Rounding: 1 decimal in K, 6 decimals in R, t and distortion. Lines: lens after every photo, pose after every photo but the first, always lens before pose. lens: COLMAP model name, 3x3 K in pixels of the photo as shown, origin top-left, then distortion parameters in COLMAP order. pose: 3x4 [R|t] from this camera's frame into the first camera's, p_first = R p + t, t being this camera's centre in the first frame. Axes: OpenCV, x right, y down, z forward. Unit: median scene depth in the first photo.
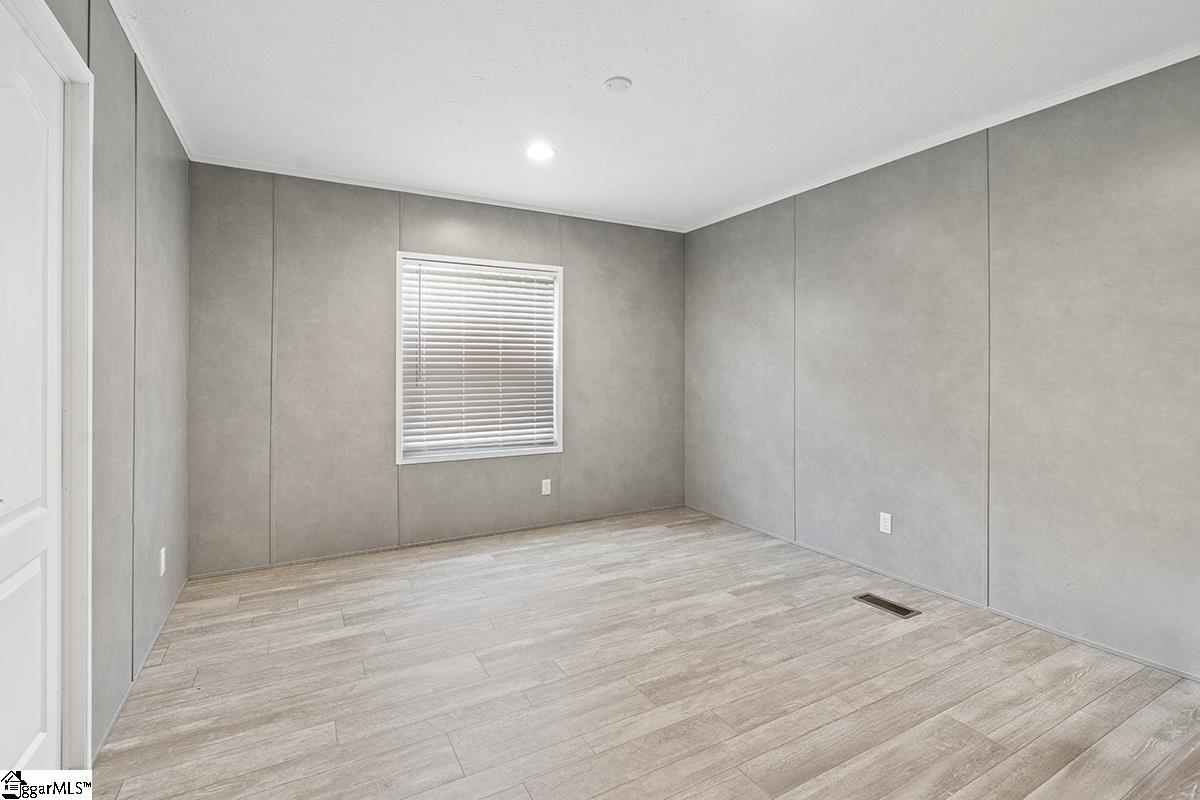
lens RADIAL K [[555.4, 0, 603.2], [0, 555.4, 369.2], [0, 0, 1]] dist [-0.001096, -0.000182]
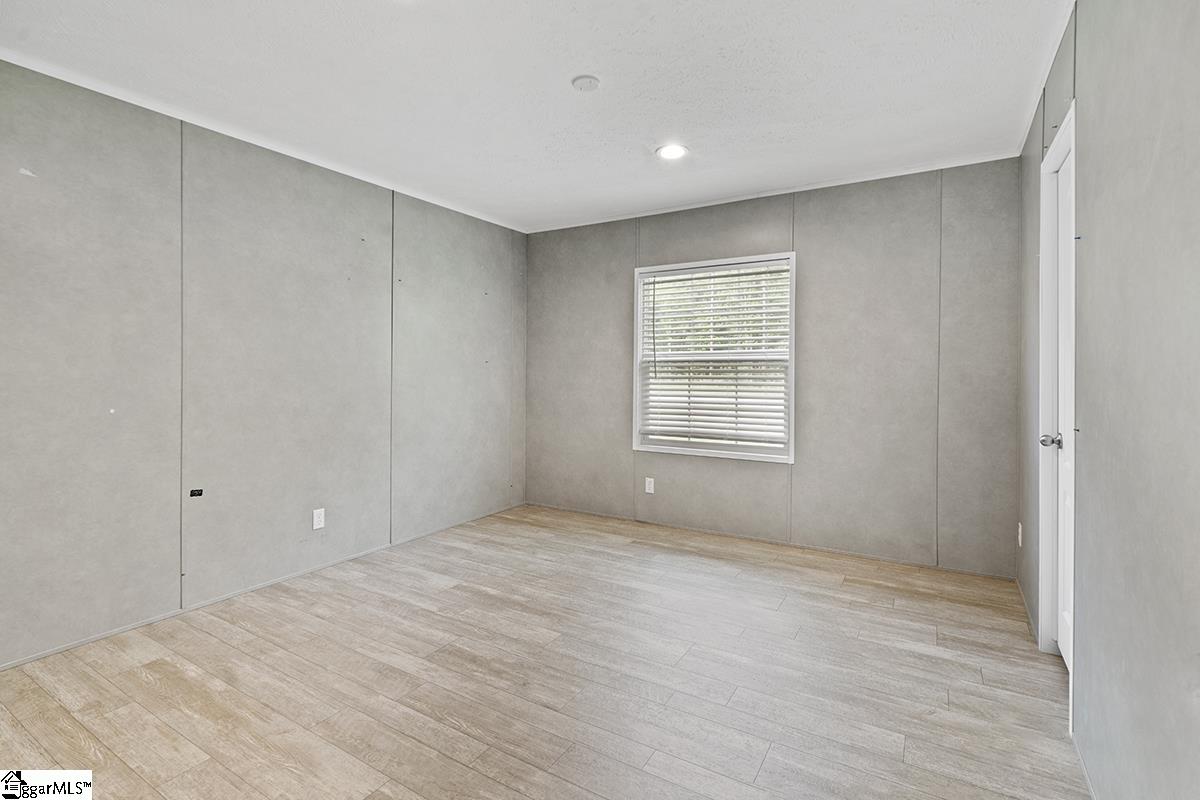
lens RADIAL K [[558.7, 0, 599.9], [0, 558.7, 347.3], [0, 0, 1]] dist [-0.010218, 0.000493]
pose [[0.489224, -0.033481, -0.871515, 1.061046], [0.001755, 0.999299, -0.037405, 0.001900], [0.872157, 0.016770, 0.488939, 0.599724]]
